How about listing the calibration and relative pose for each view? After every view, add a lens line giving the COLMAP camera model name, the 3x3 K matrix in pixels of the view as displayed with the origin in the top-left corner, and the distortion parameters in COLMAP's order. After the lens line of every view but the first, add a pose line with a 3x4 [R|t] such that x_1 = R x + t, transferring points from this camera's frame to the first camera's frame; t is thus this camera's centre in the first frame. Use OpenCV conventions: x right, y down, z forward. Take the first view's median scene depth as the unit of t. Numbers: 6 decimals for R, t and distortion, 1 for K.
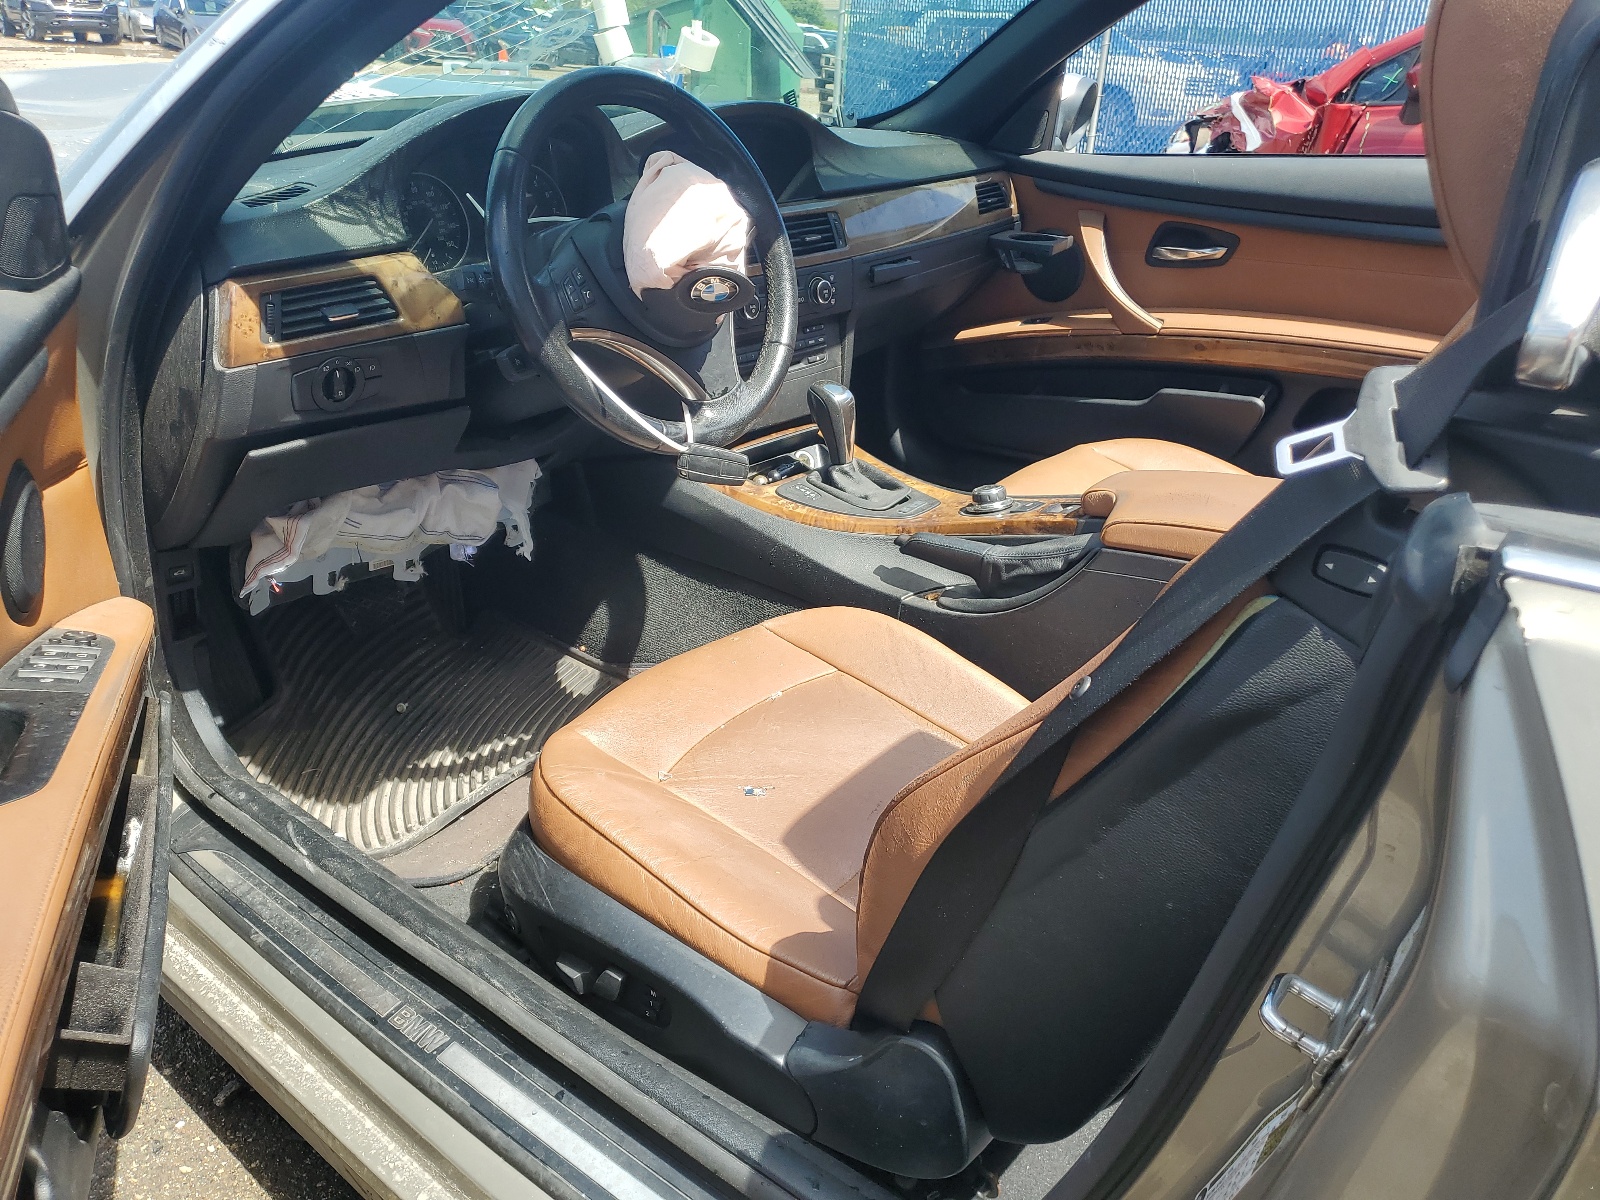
lens RADIAL K [[1221.4, 0, 801.0], [0, 1221.4, 599.1], [0, 0, 1]] dist [-0.012281, -0.000917]
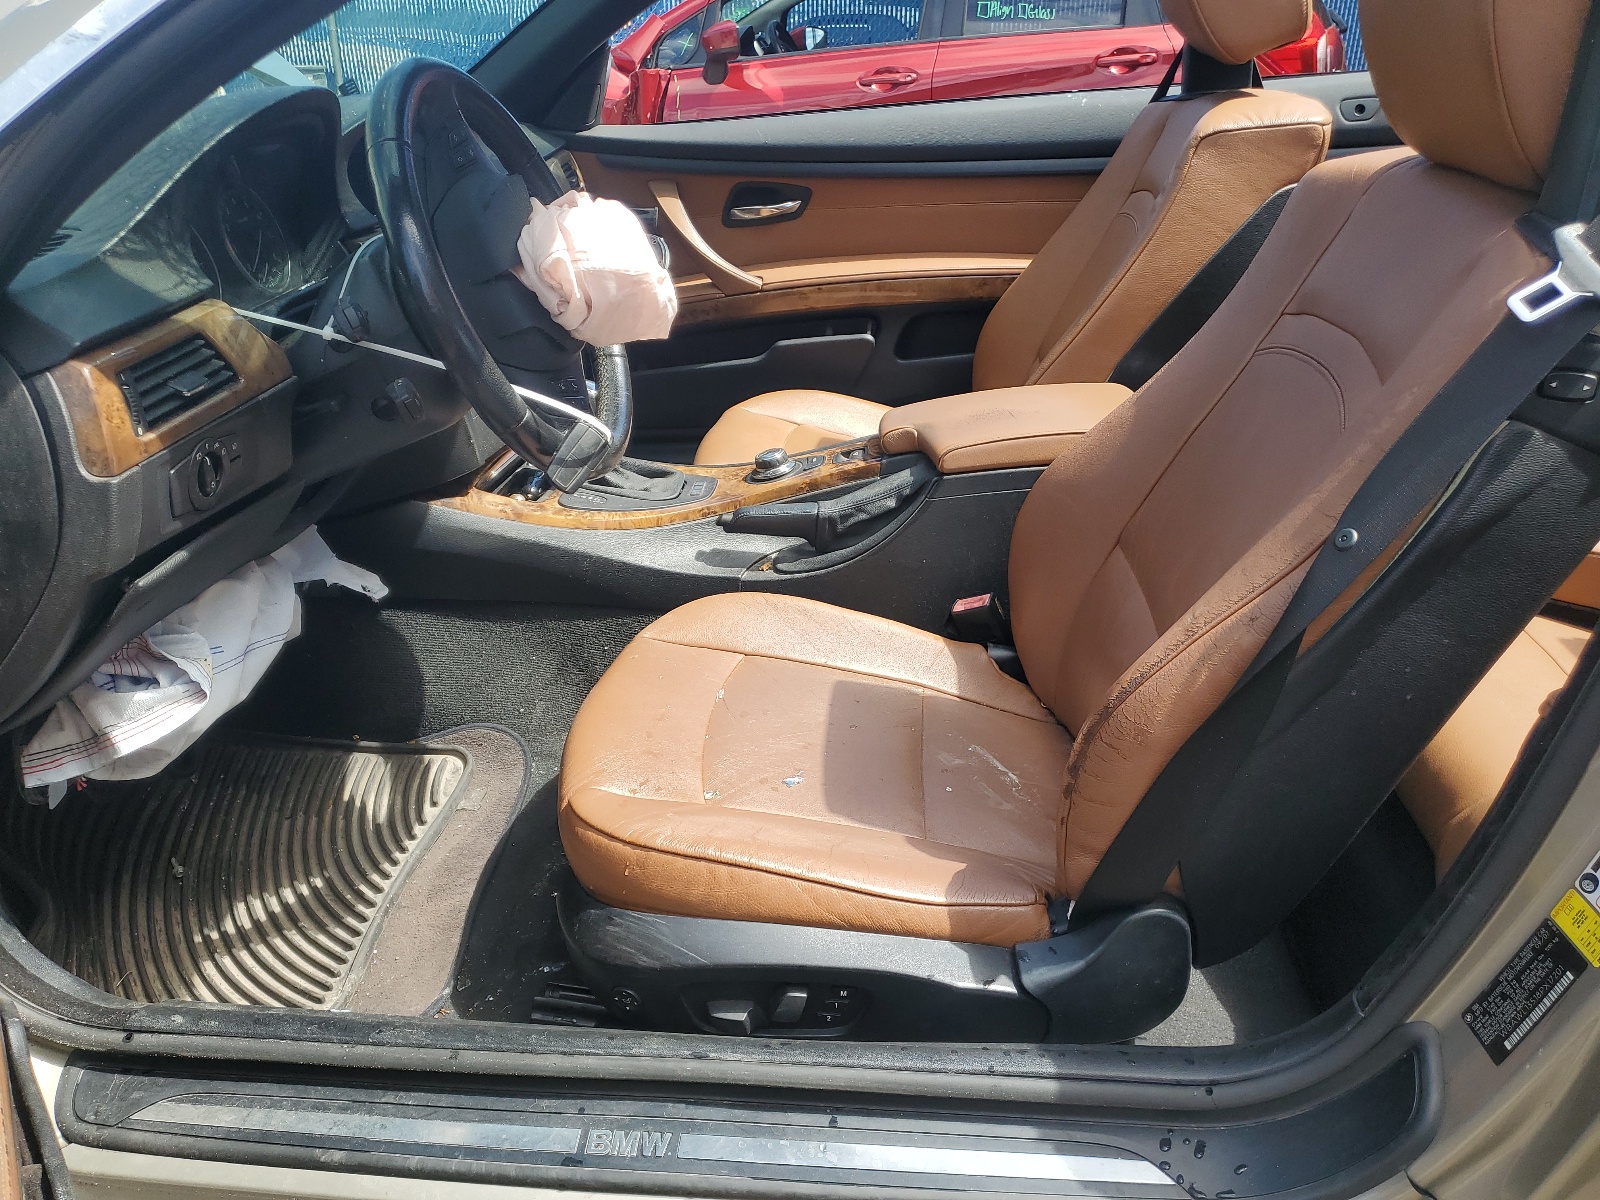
lens RADIAL K [[1221.4, 0, 833.8], [0, 1221.4, 633.2], [0, 0, 1]] dist [-0.012281, -0.000917]
pose [[0.836933, -0.278402, 0.471207, -0.358897], [0.260281, 0.959829, 0.104796, -0.043282], [-0.481453, 0.034939, 0.875775, 0.093102]]
